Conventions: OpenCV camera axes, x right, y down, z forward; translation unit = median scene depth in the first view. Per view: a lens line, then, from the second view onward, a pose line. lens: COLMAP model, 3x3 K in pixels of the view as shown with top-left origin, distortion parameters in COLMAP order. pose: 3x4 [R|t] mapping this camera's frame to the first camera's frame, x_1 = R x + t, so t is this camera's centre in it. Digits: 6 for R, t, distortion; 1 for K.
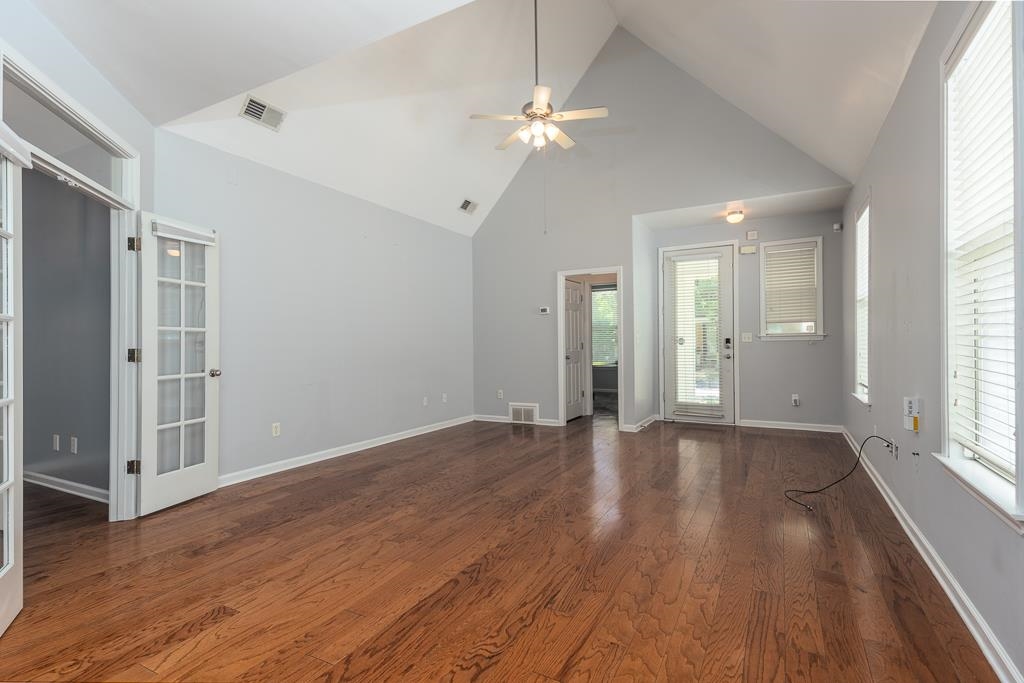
lens RADIAL K [[477.8, 0, 508.7], [0, 477.8, 338.7], [0, 0, 1]] dist [0.003647, 0.000208]
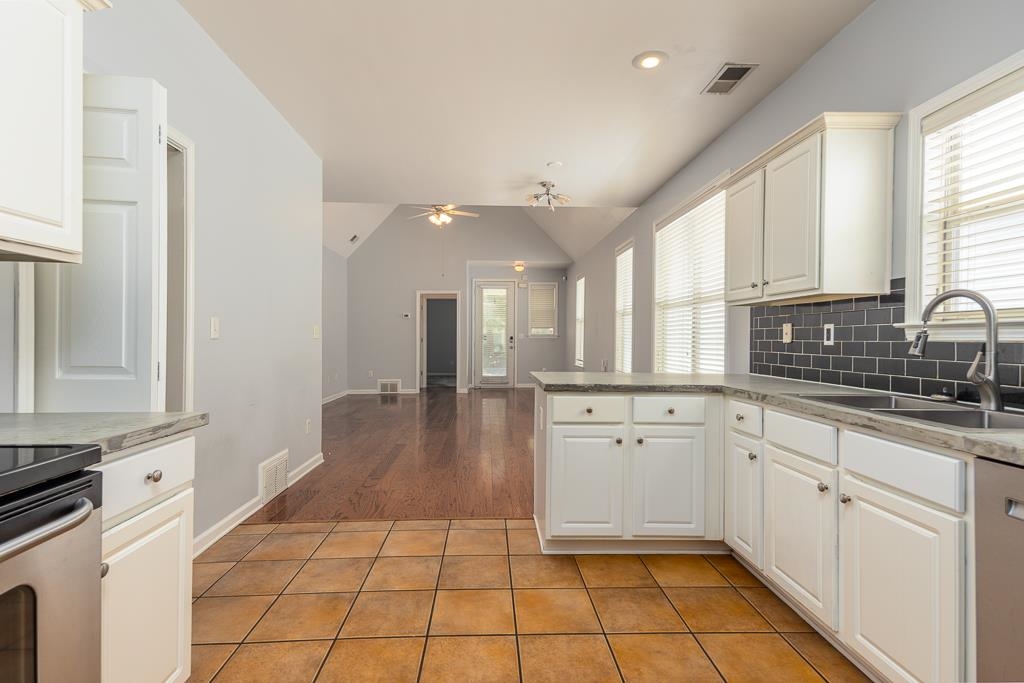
lens RADIAL K [[477.8, 0, 508.7], [0, 477.8, 338.7], [0, 0, 1]] dist [0.003647, 0.000208]
pose [[0.844077, 0.011324, 0.536103, -0.461076], [-0.015519, 0.999874, 0.003314, 0.001316], [-0.535998, -0.011118, 0.844146, -0.430485]]
